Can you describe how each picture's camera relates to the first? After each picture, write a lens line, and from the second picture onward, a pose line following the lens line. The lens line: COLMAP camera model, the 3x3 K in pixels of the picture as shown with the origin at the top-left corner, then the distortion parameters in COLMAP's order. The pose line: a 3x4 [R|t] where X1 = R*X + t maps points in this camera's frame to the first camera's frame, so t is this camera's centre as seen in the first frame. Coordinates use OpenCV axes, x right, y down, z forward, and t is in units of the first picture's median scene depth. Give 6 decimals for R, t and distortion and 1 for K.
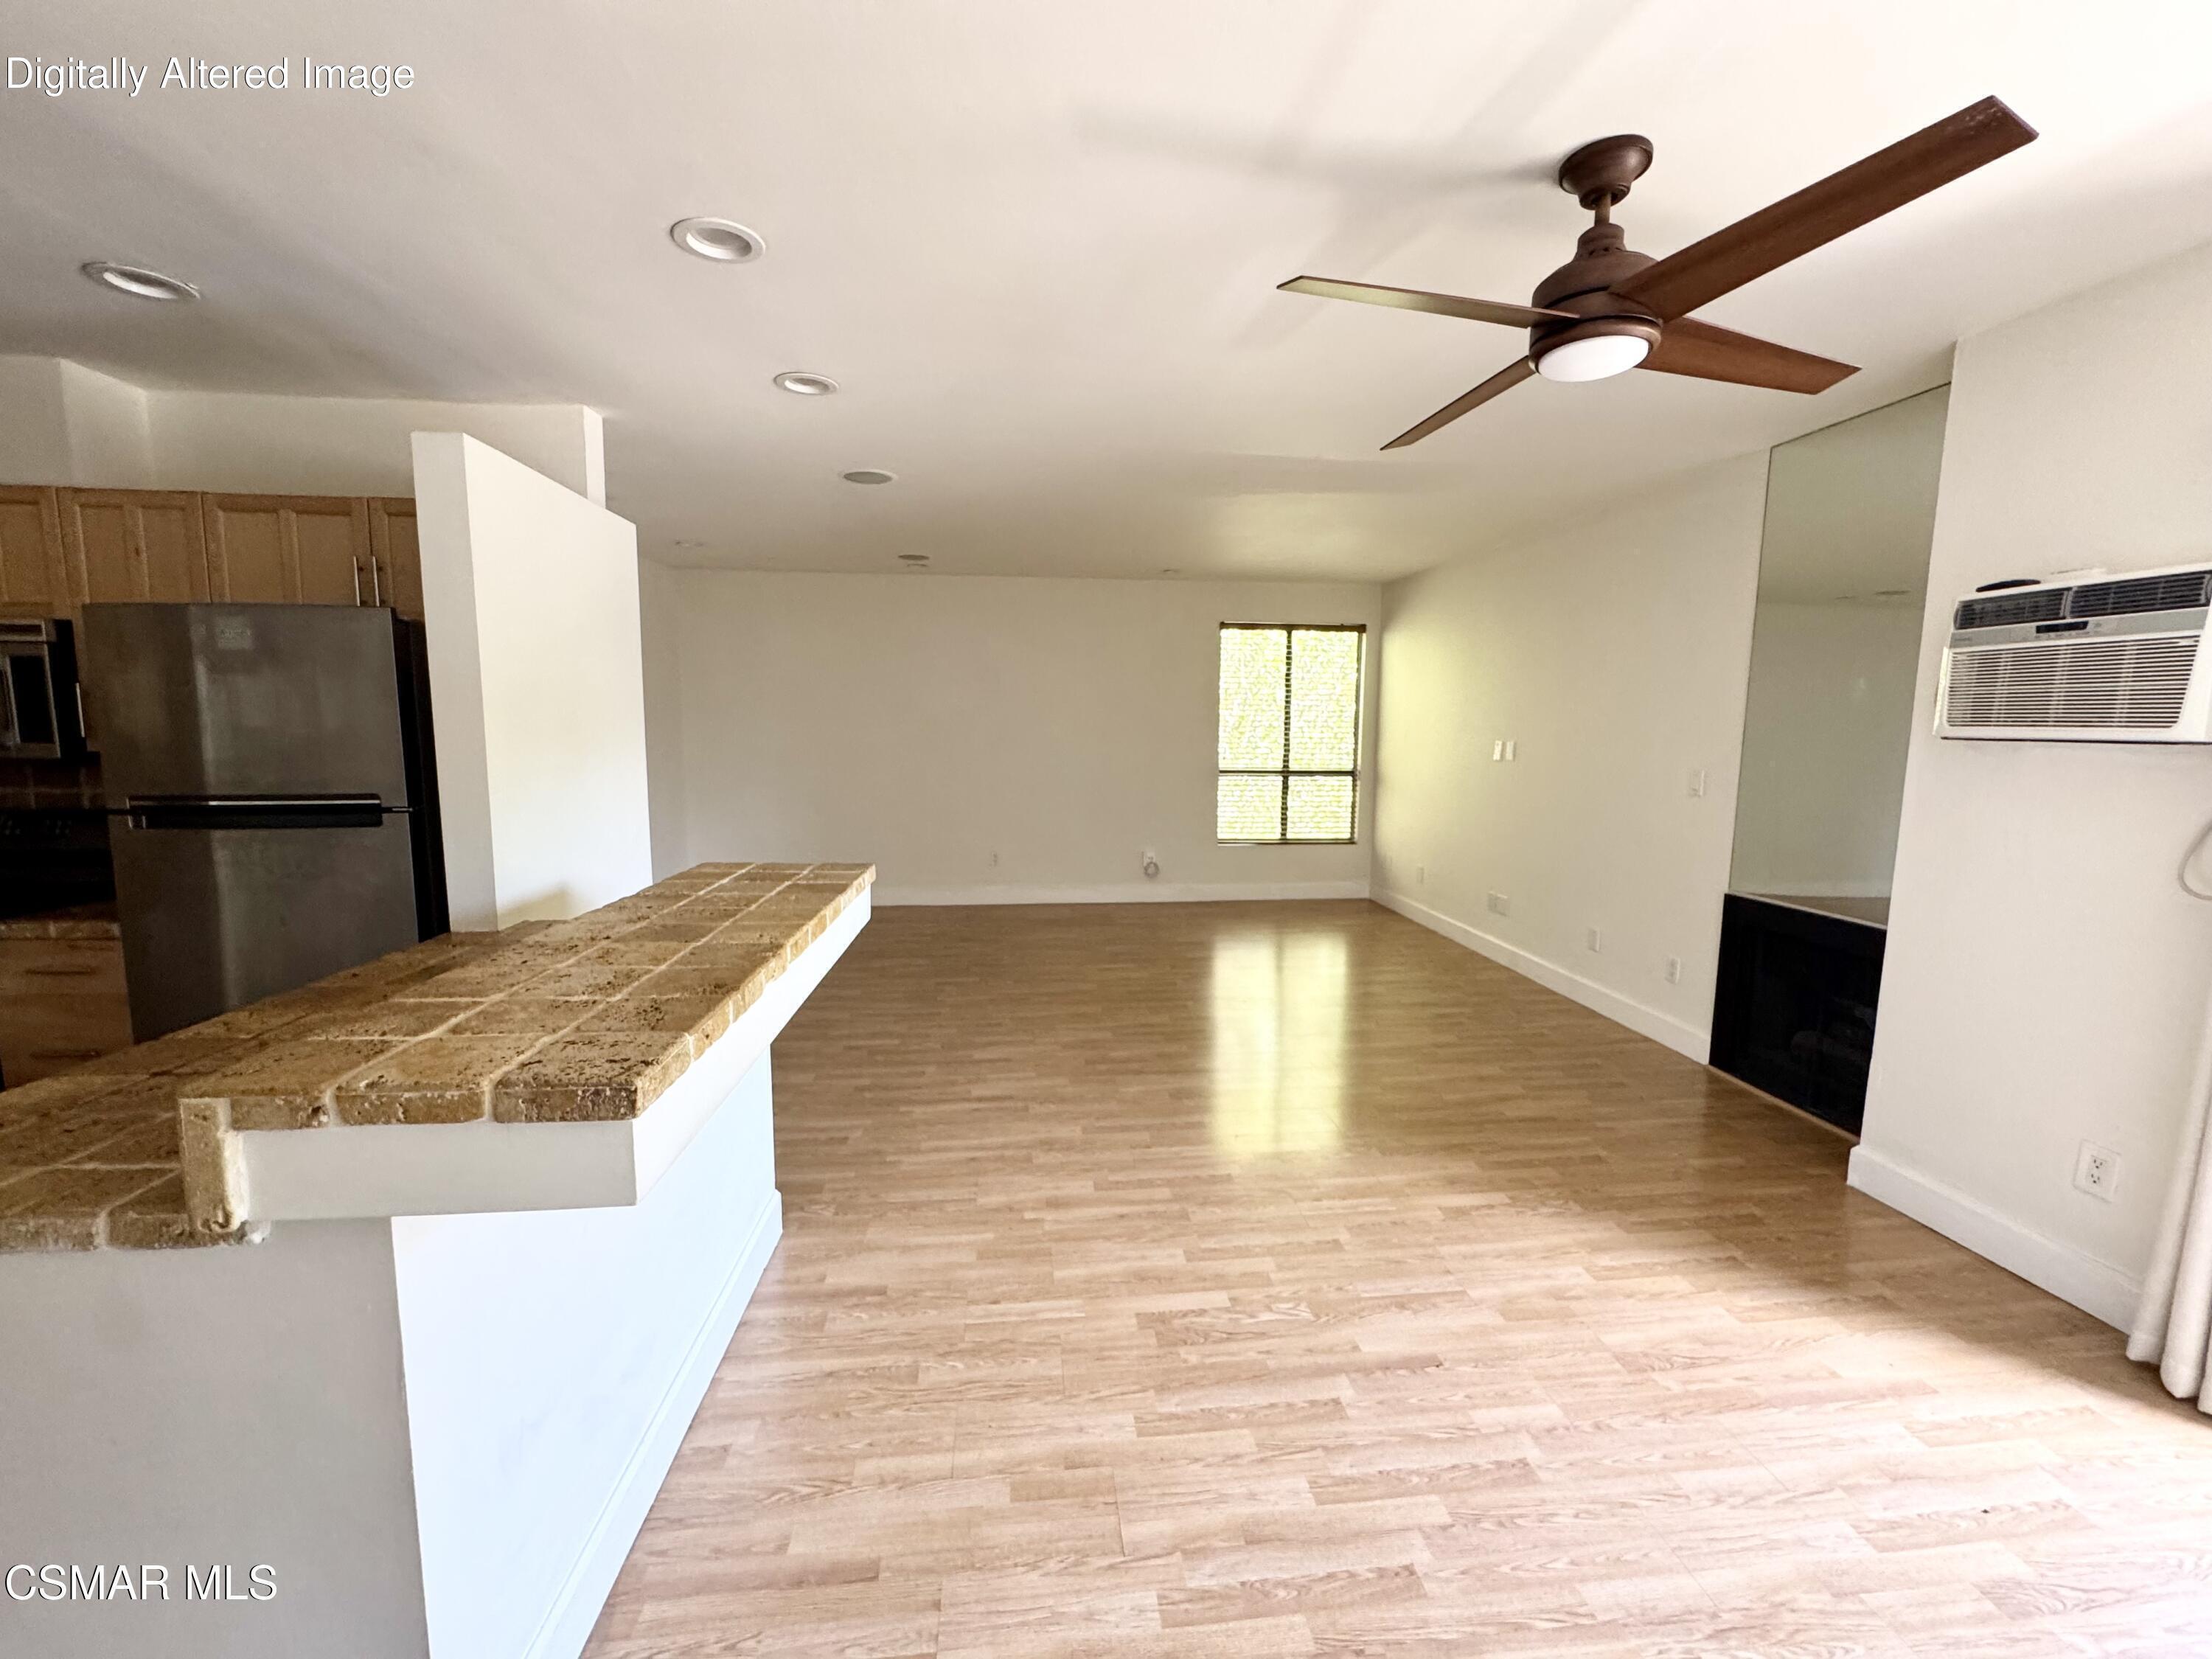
lens RADIAL K [[882.6, 0, 1104.3], [0, 882.6, 830.7], [0, 0, 1]] dist [-0.008587, 0.002529]
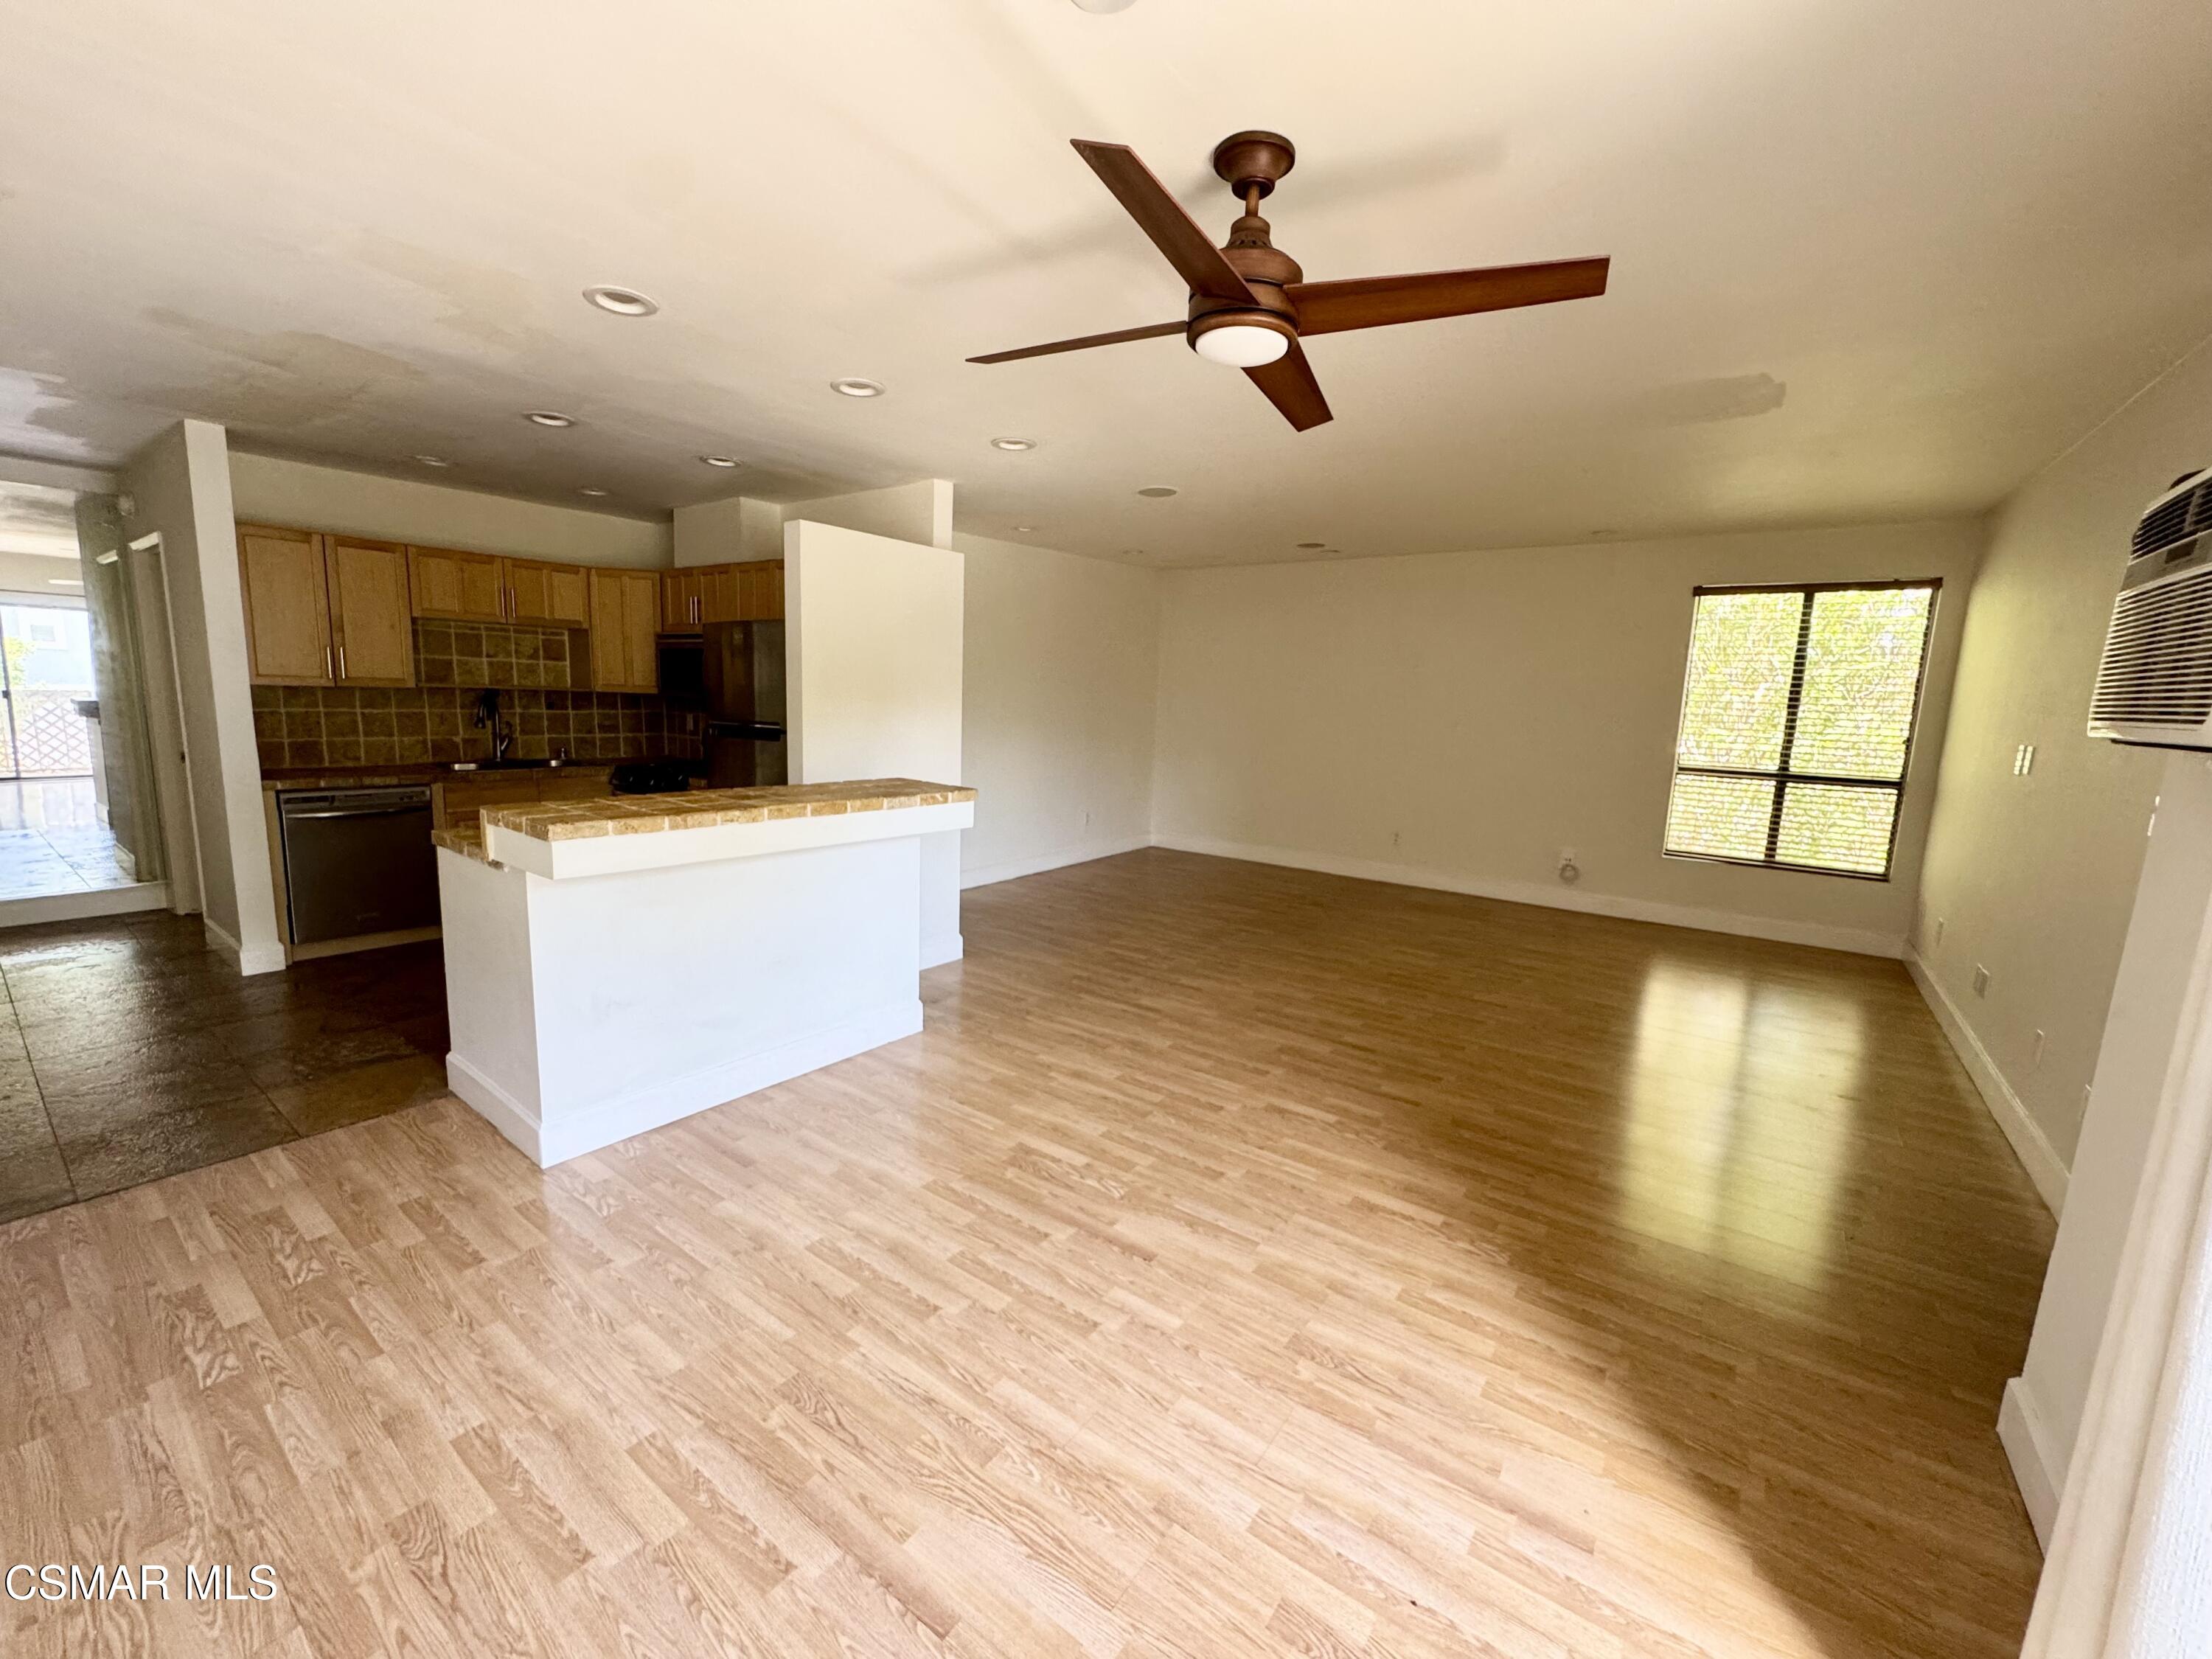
lens RADIAL K [[882.6, 0, 1104.3], [0, 882.6, 830.7], [0, 0, 1]] dist [-0.008587, 0.002529]
pose [[0.741627, 0.121375, -0.659740, 0.761788], [-0.108093, 0.992265, 0.061042, -0.003724], [0.662046, 0.026043, 0.749011, 0.072901]]
